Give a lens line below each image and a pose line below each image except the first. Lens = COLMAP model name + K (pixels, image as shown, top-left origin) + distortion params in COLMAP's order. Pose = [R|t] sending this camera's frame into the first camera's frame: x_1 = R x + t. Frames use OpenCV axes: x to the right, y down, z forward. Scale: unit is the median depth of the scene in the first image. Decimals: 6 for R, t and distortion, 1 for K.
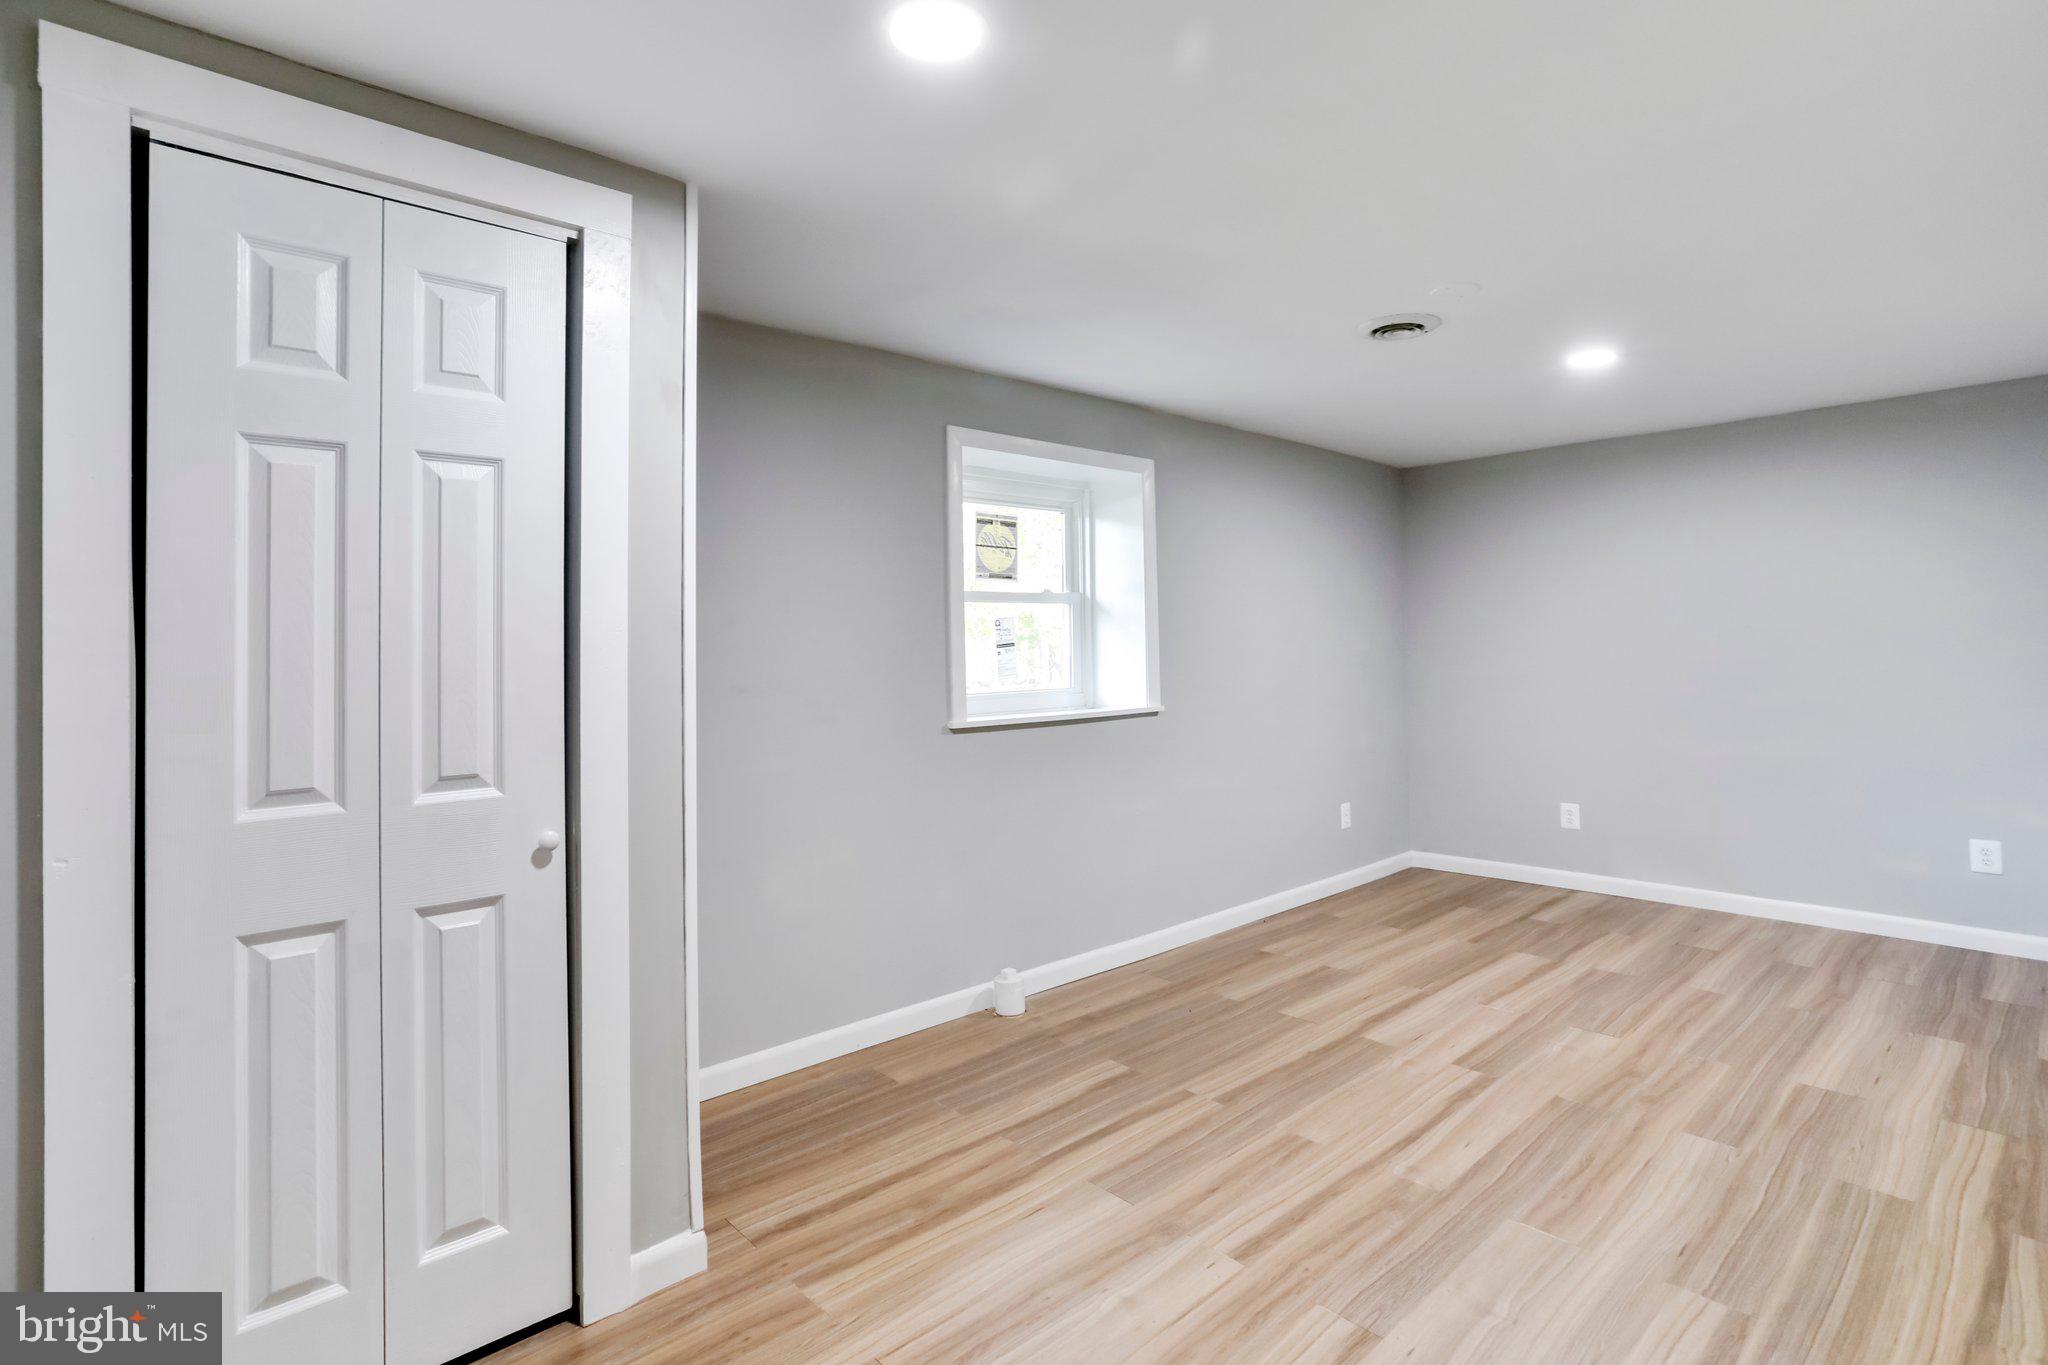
lens RADIAL K [[991.7, 0, 1021.8], [0, 991.7, 651.1], [0, 0, 1]] dist [-0.068563, 0.031674]
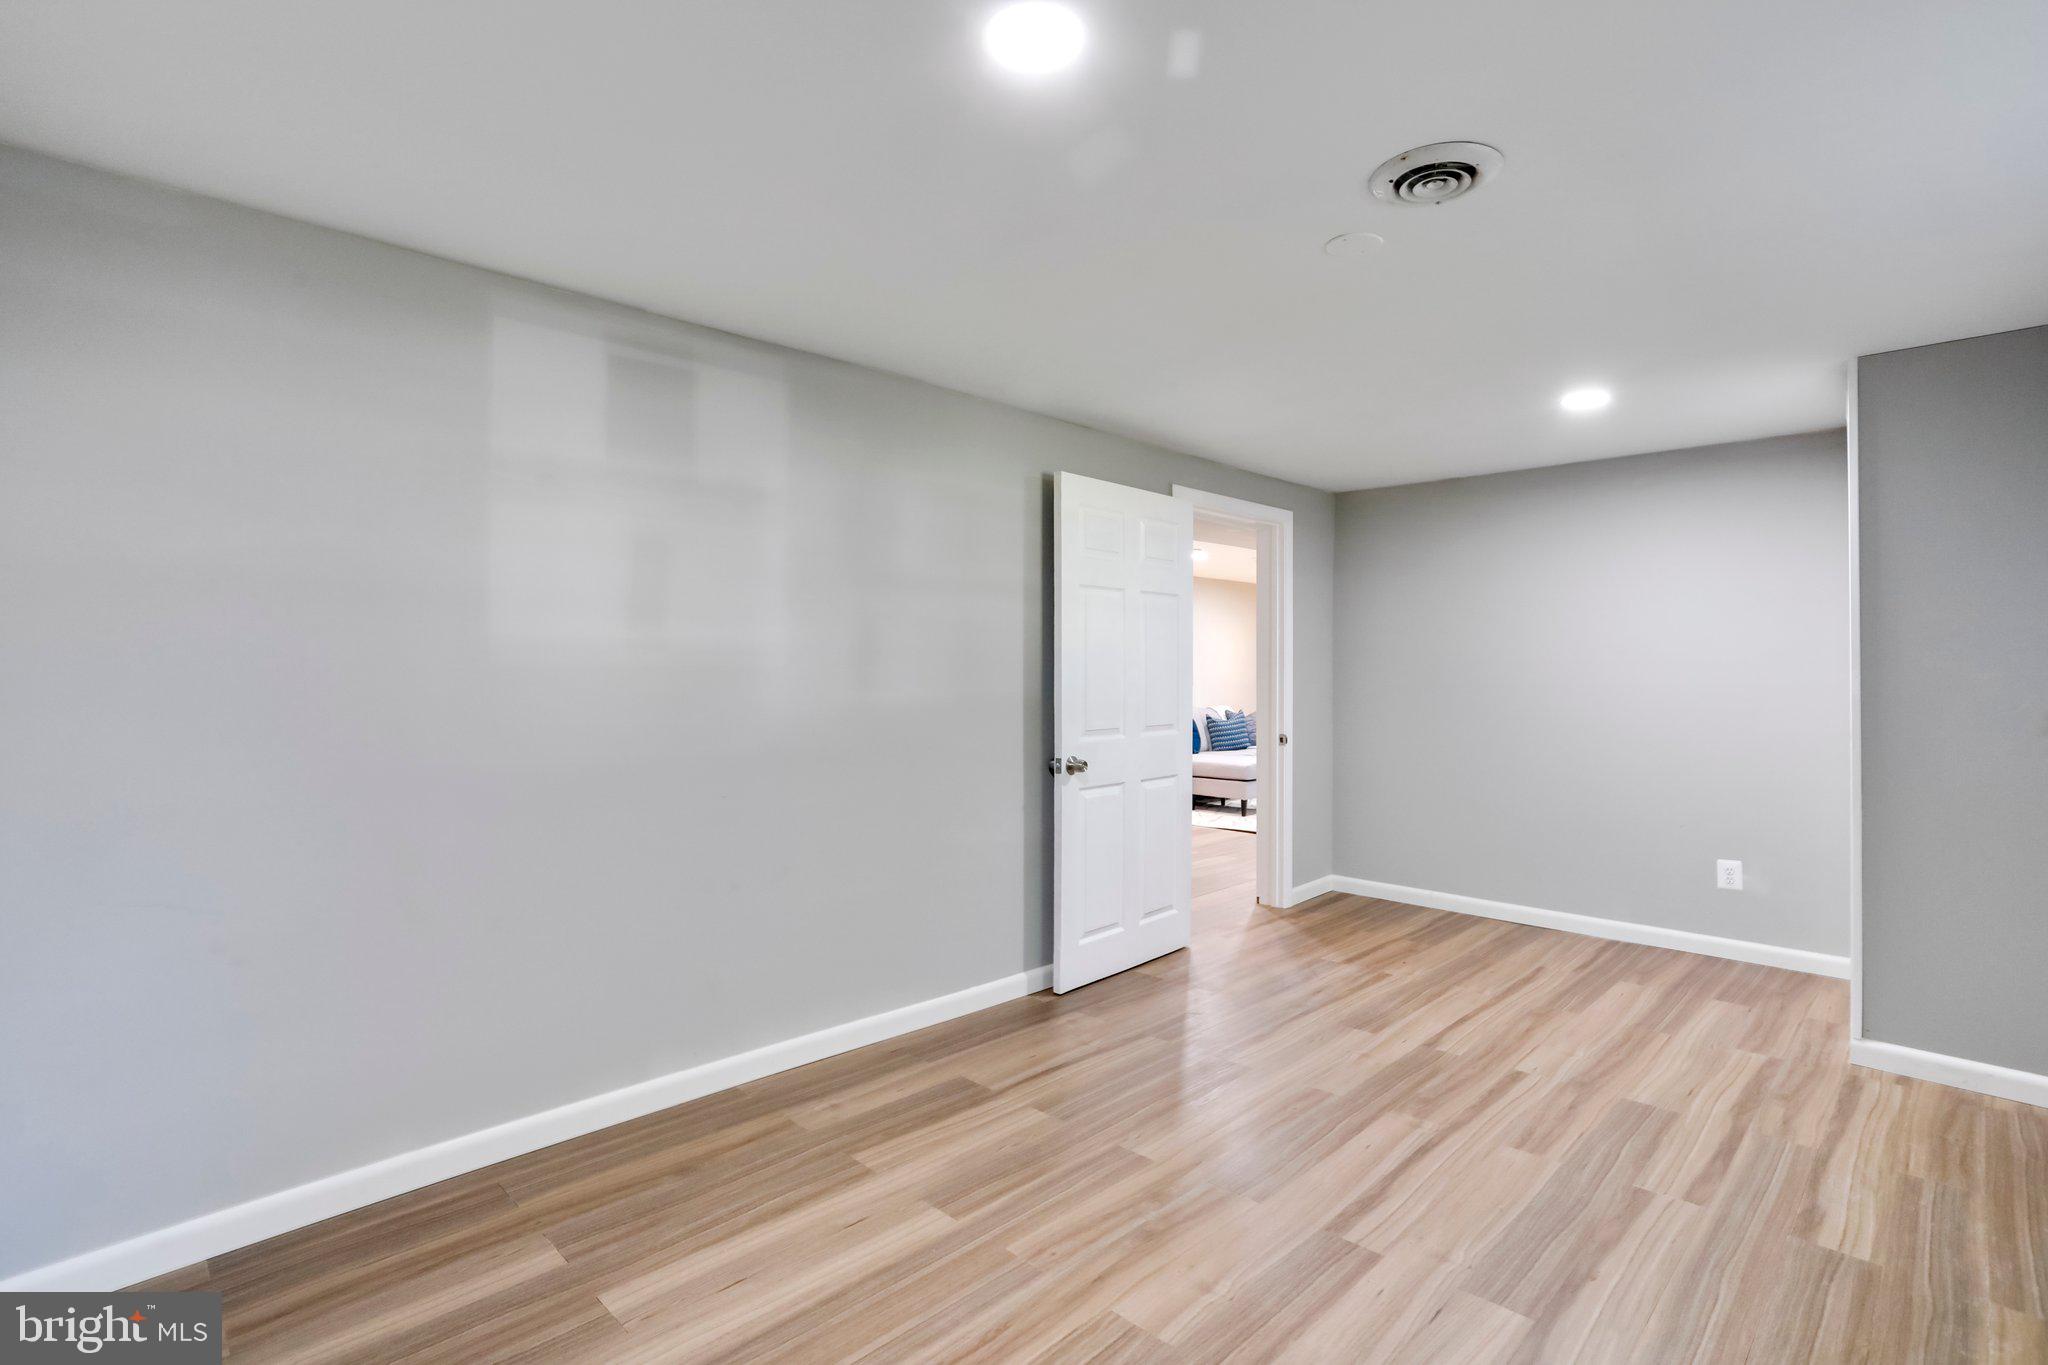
lens RADIAL K [[991.7, 0, 1021.8], [0, 991.7, 651.1], [0, 0, 1]] dist [-0.068563, 0.031674]
pose [[-0.998103, 0.017127, -0.059141, 0.861123], [0.017989, 0.999739, -0.014070, -0.015681], [0.058885, -0.015107, -0.998150, 1.973233]]
